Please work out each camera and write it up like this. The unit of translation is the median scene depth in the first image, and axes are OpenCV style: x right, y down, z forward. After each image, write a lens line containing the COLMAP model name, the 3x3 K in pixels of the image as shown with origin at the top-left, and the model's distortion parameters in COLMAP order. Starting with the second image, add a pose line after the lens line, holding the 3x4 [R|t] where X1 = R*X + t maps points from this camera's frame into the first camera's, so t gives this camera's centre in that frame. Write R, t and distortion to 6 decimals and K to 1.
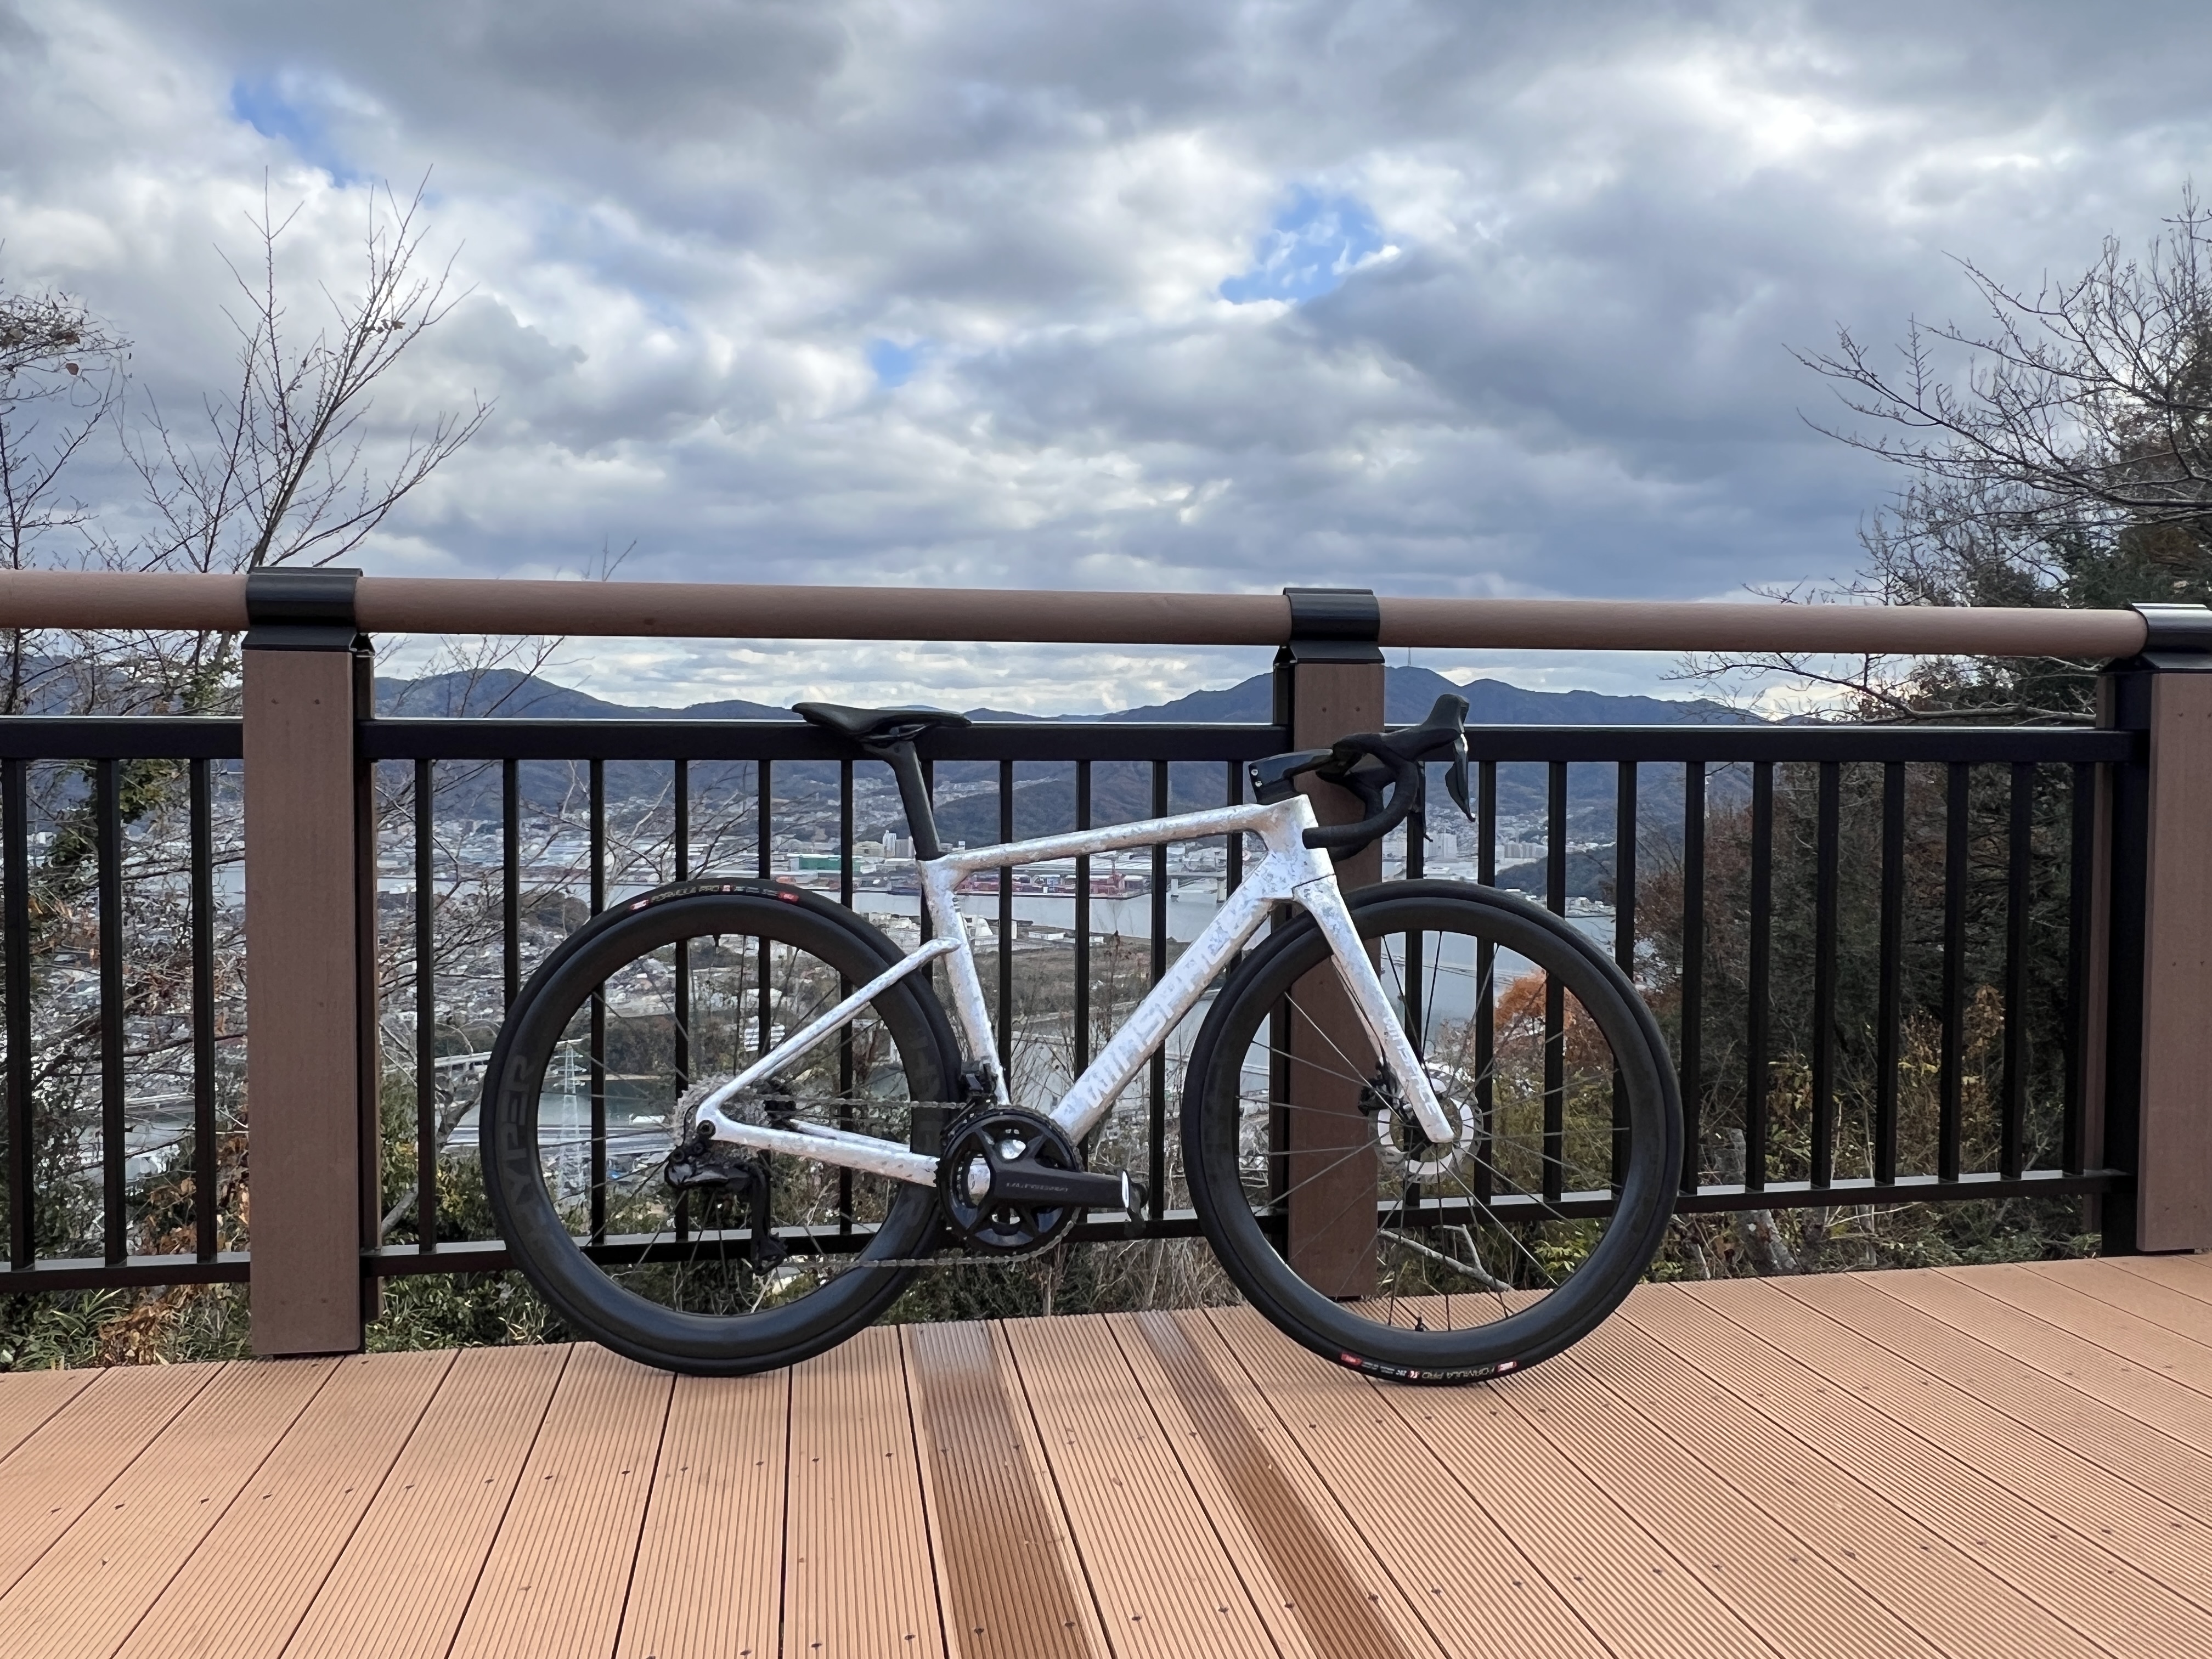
lens RADIAL K [[1713.0, 0, 1101.8], [0, 1713.0, 826.1], [0, 0, 1]] dist [-0.000256, -0.004051]
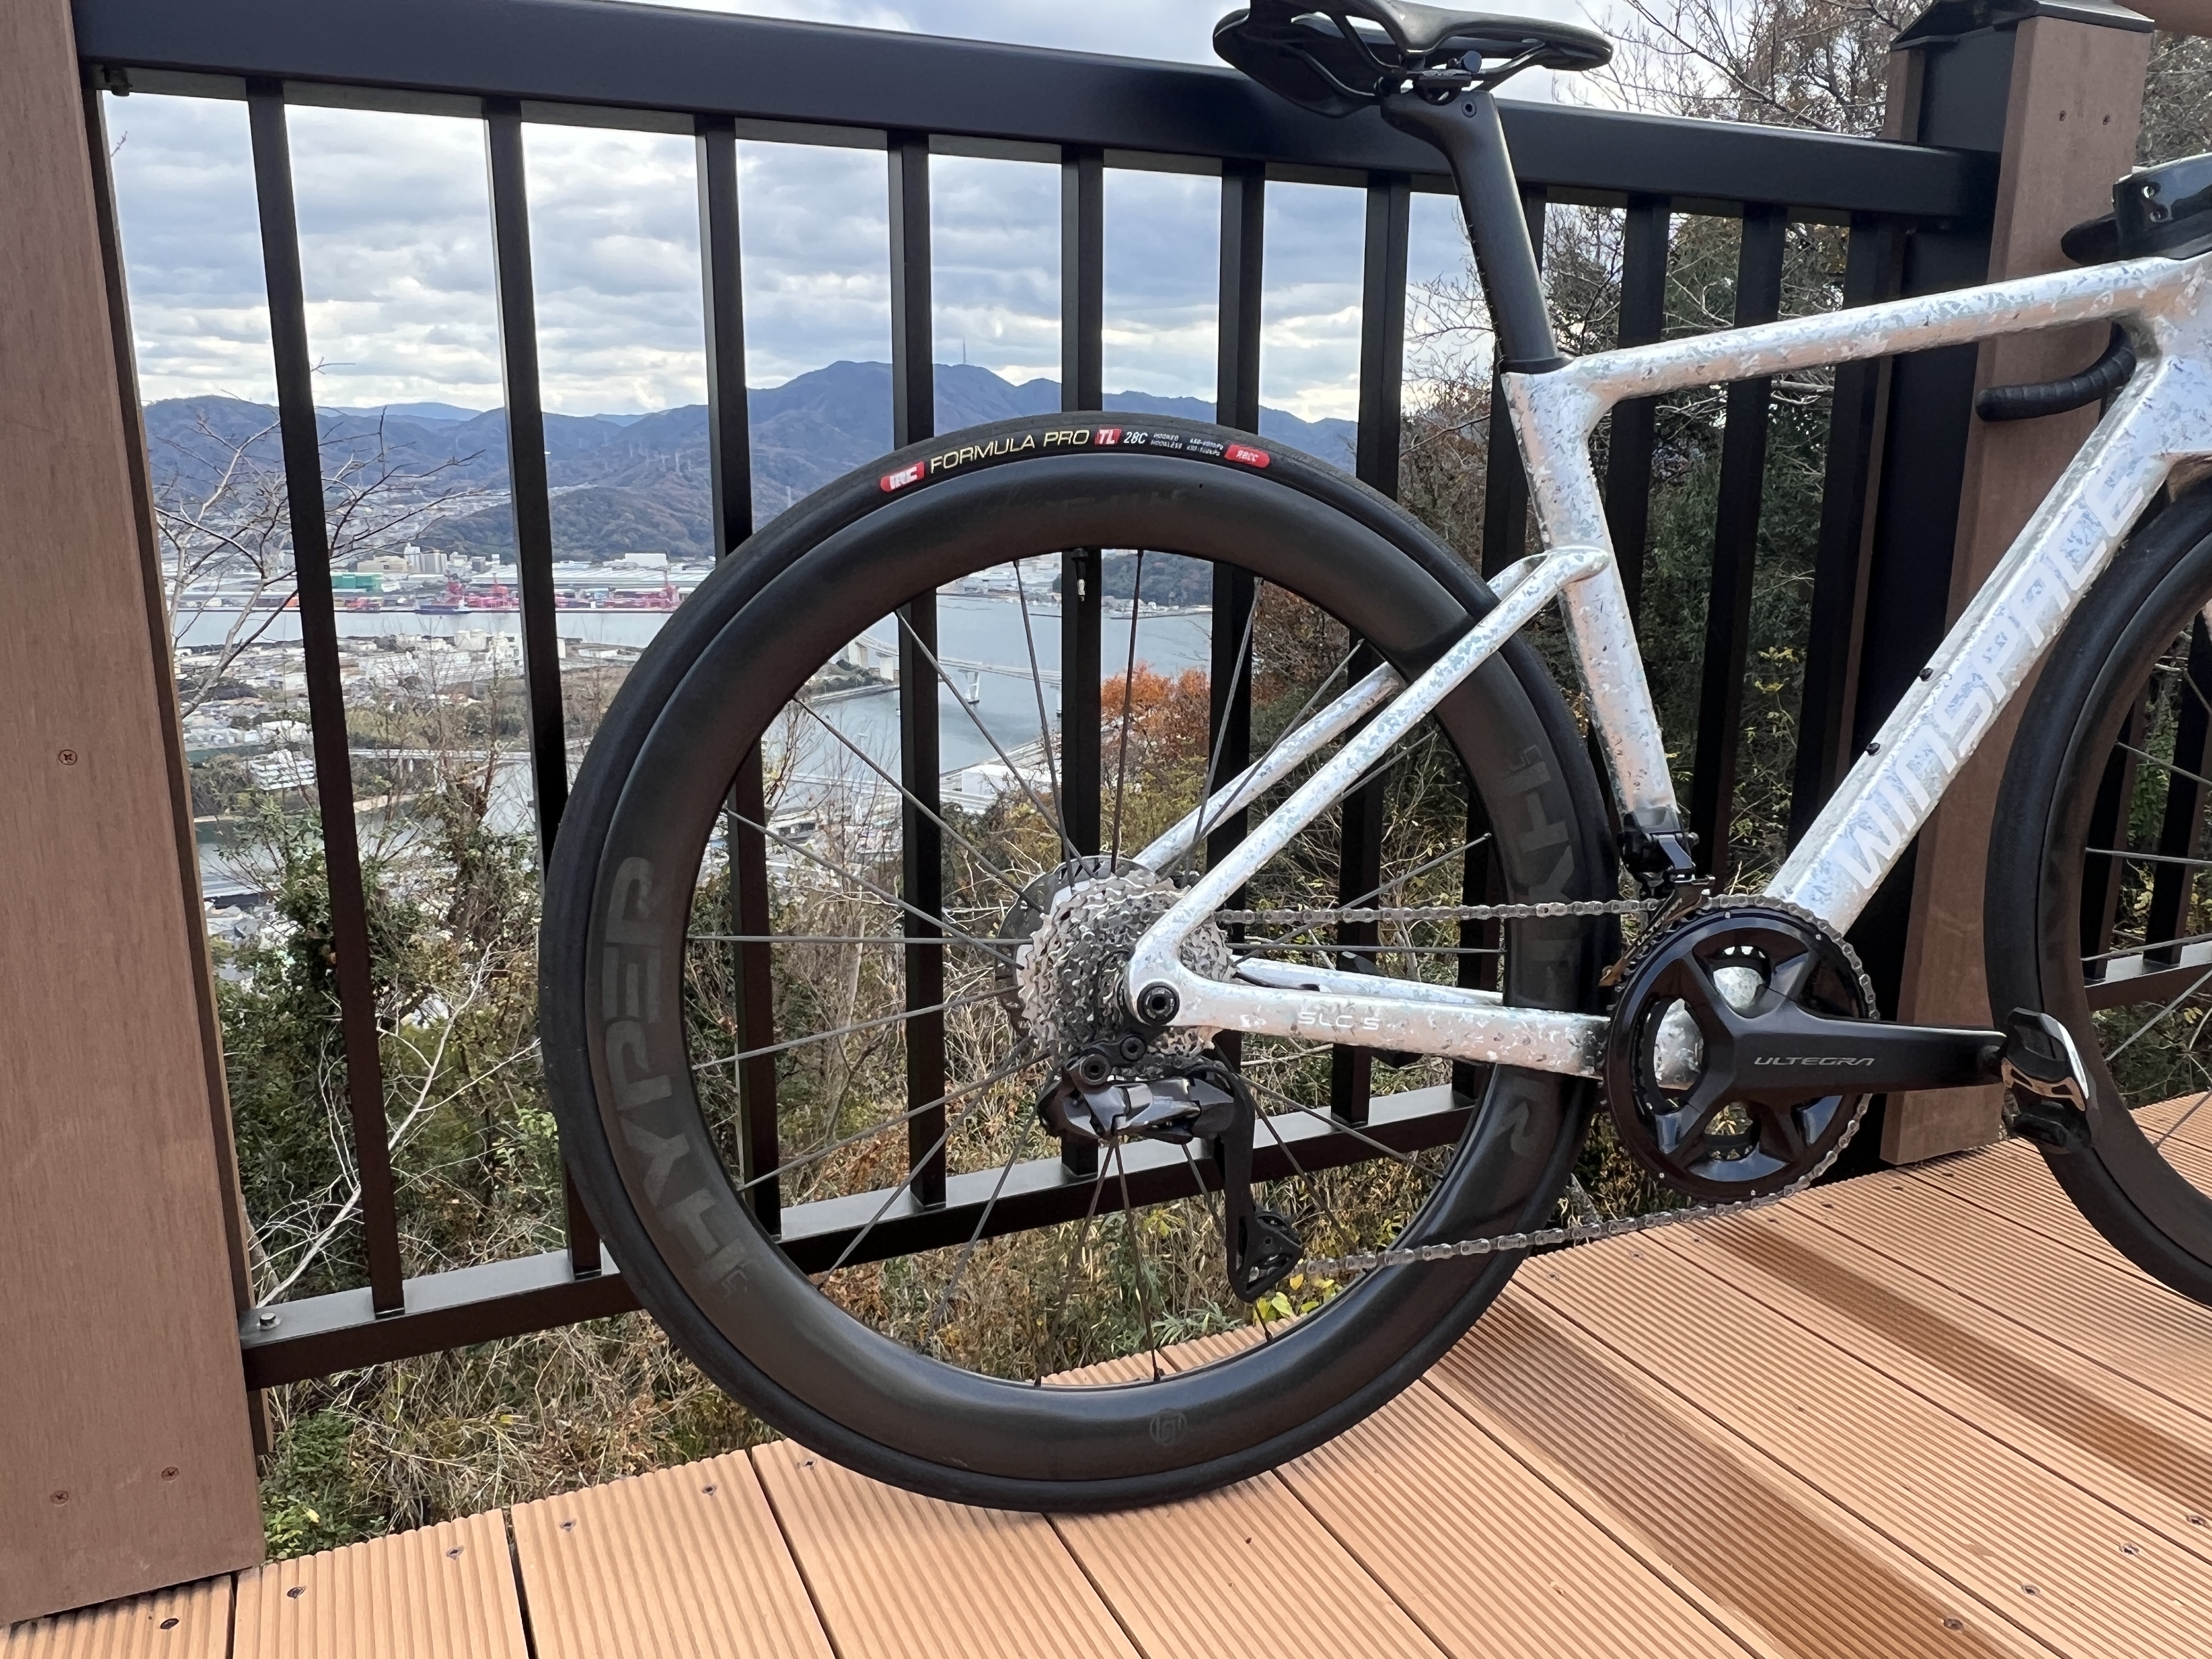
lens RADIAL K [[1713.0, 0, 1112.8], [0, 1713.0, 868.3], [0, 0, 1]] dist [-0.000256, -0.004051]
pose [[0.966046, -0.063576, 0.250427, -0.329759], [0.014188, 0.980845, 0.194273, 0.058803], [-0.257981, -0.184124, 0.948443, 0.579483]]
